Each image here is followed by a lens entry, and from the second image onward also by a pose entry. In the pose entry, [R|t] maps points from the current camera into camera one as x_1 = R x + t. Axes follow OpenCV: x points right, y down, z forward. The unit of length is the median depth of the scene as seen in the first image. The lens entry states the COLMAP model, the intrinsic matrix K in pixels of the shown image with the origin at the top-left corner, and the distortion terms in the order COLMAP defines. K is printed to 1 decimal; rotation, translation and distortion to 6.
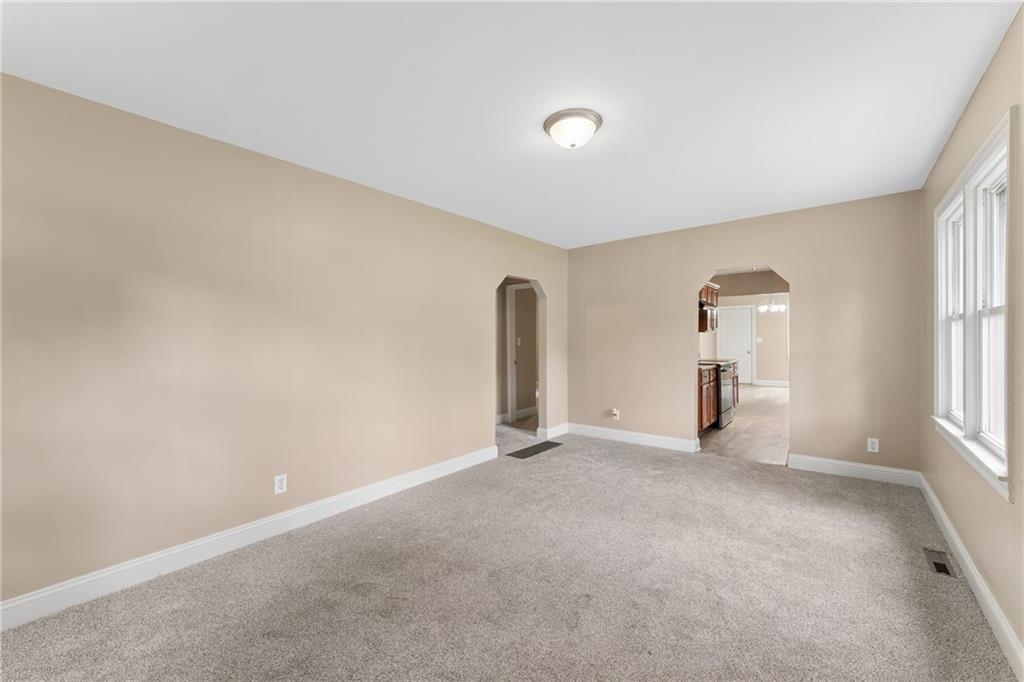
lens RADIAL K [[413.7, 0, 519.9], [0, 413.7, 344.4], [0, 0, 1]] dist [-0.004138, 0.000801]
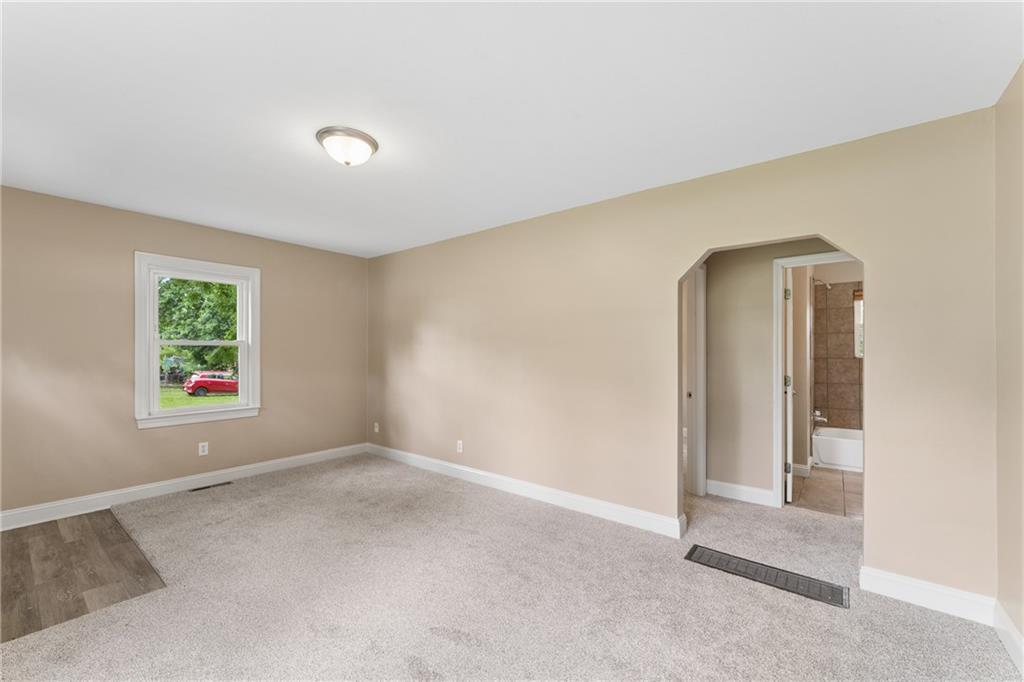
lens RADIAL K [[413.7, 0, 509.3], [0, 413.7, 345.4], [0, 0, 1]] dist [-0.004138, 0.000801]
pose [[0.005147, -0.001144, -0.999986, 0.728538], [-0.024369, 0.999702, -0.001269, -0.030514], [0.999690, 0.024375, 0.005118, 0.883653]]
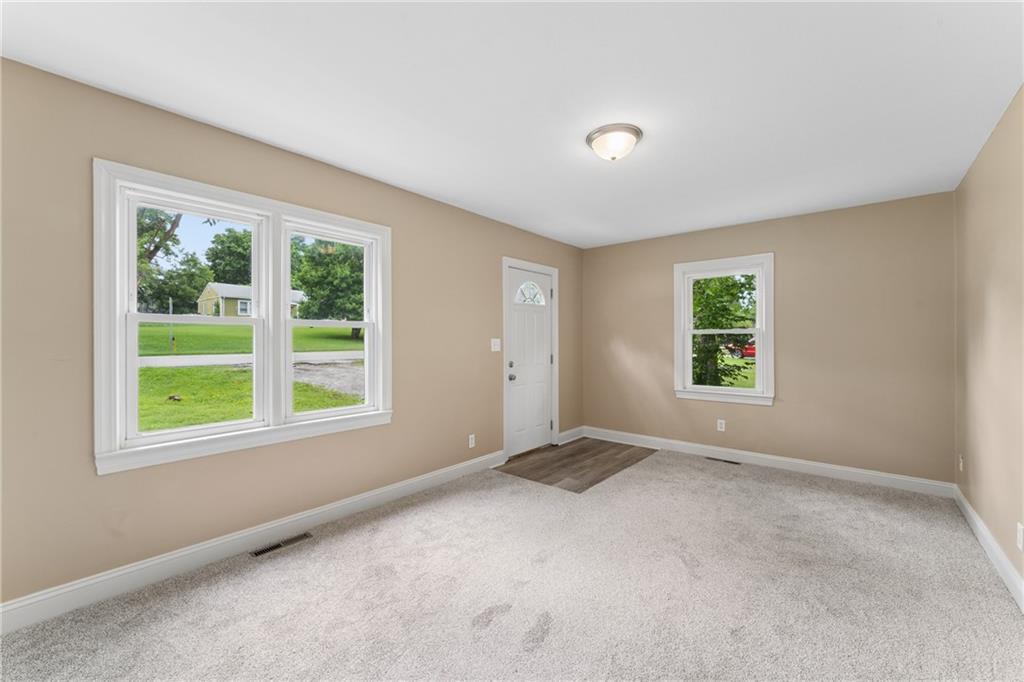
lens RADIAL K [[413.7, 0, 513.1], [0, 413.7, 336.8], [0, 0, 1]] dist [-0.004138, 0.000801]
pose [[-0.999553, 0.013426, 0.026696, 0.220849], [0.013756, 0.999831, 0.012226, -0.026102], [-0.026527, 0.012588, -0.999569, 1.321926]]
